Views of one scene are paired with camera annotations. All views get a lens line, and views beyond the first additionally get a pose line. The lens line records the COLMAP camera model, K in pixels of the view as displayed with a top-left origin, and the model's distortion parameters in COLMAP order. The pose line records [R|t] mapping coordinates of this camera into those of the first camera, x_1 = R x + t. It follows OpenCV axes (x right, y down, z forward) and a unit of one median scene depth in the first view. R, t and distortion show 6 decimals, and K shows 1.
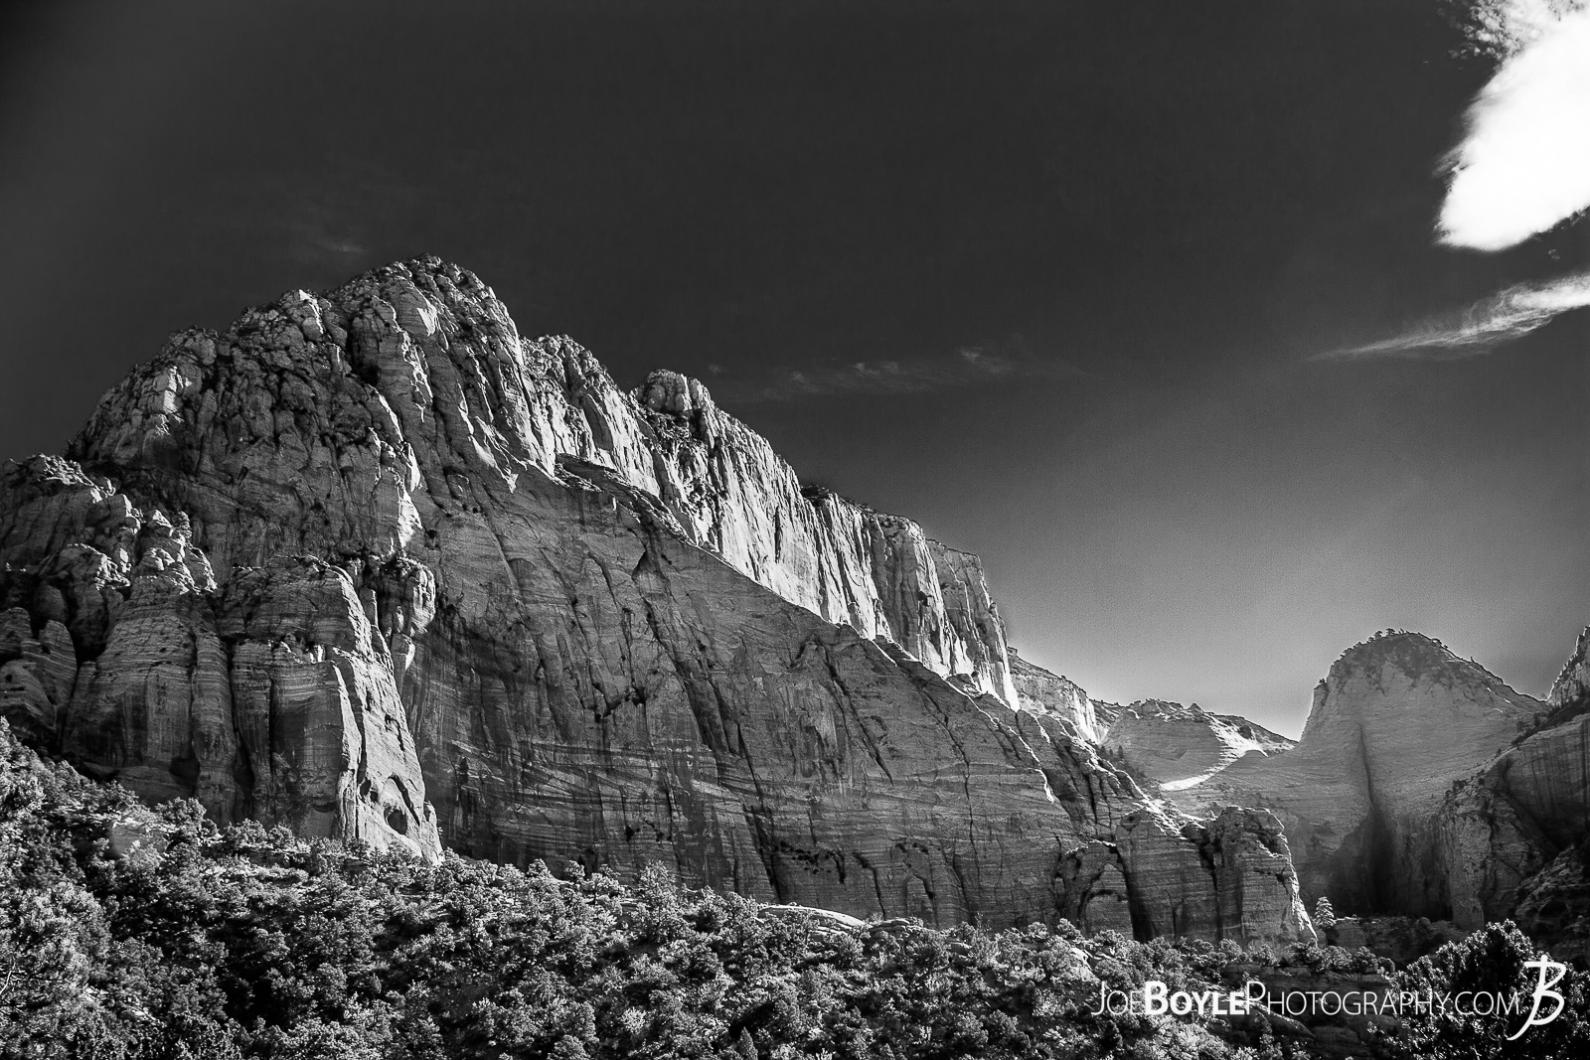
lens RADIAL K [[1773.0, 0, 795.0], [0, 1773.0, 530.0], [0, 0, 1]] dist [-0.081826, 0.007234]
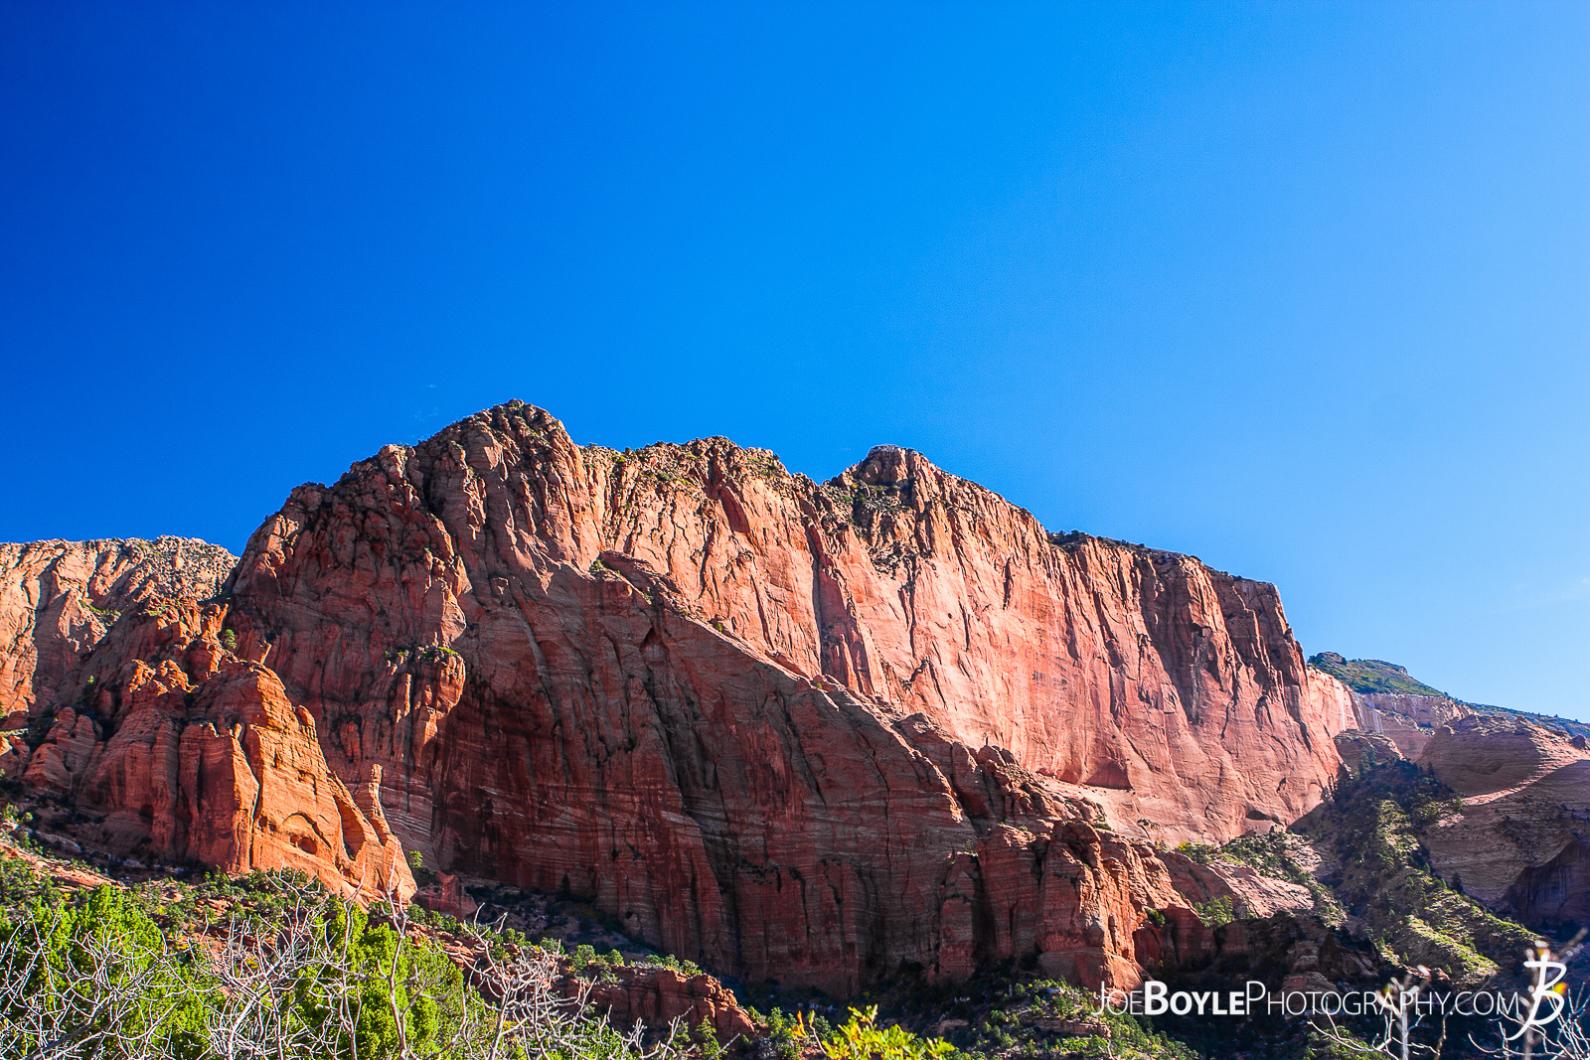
lens RADIAL K [[1773.0, 0, 795.0], [0, 1773.0, 530.0], [0, 0, 1]] dist [-0.081826, 0.007234]
pose [[0.941344, -0.081875, -0.327367, 0.443533], [0.075055, 0.996619, -0.033434, -0.007134], [0.328997, 0.006902, 0.944306, -0.144235]]
